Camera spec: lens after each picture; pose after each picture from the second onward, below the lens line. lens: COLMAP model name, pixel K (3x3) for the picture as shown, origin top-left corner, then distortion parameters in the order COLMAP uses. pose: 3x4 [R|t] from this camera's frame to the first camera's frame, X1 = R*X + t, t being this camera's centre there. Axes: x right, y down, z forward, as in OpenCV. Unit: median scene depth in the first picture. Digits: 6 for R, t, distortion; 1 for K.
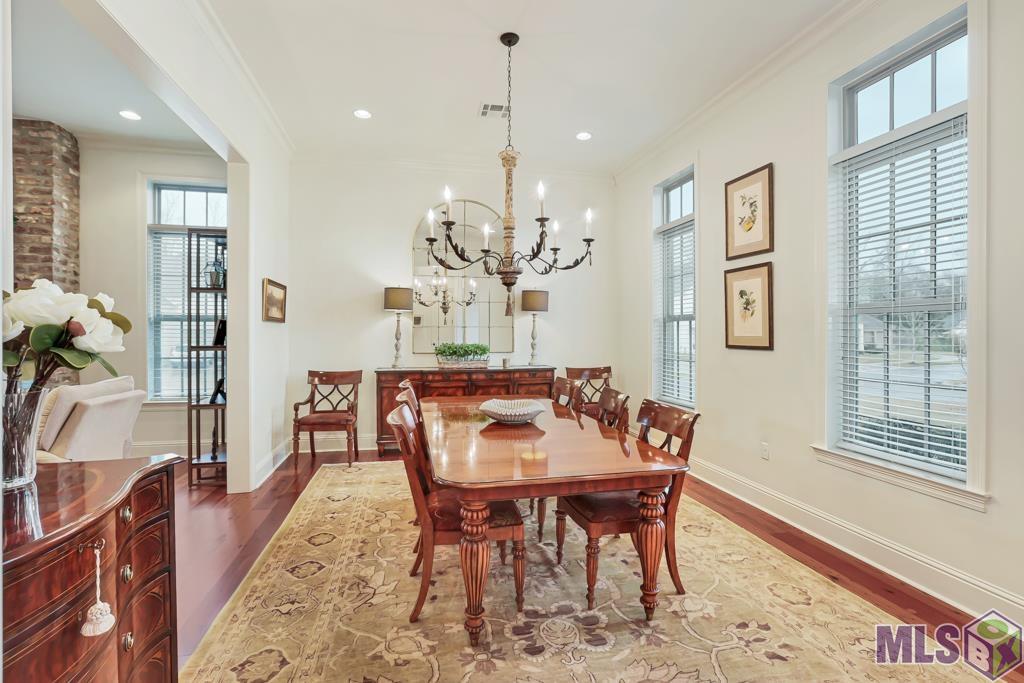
lens RADIAL K [[470.2, 0, 509.5], [0, 470.2, 330.2], [0, 0, 1]] dist [-0.031864, 0.010002]
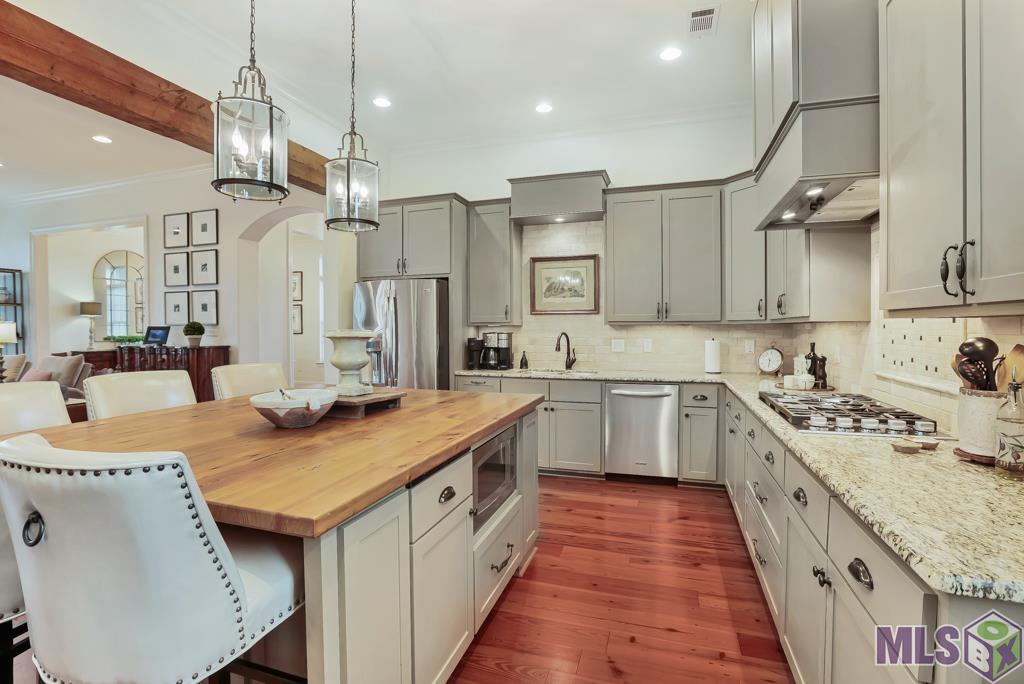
lens RADIAL K [[470.2, 0, 507.1], [0, 470.2, 335.4], [0, 0, 1]] dist [-0.031864, 0.010002]
pose [[0.541088, -0.017203, 0.840790, -0.992898], [0.002406, 0.999818, 0.018908, -0.000834], [-0.840963, -0.008208, 0.541031, -1.376104]]
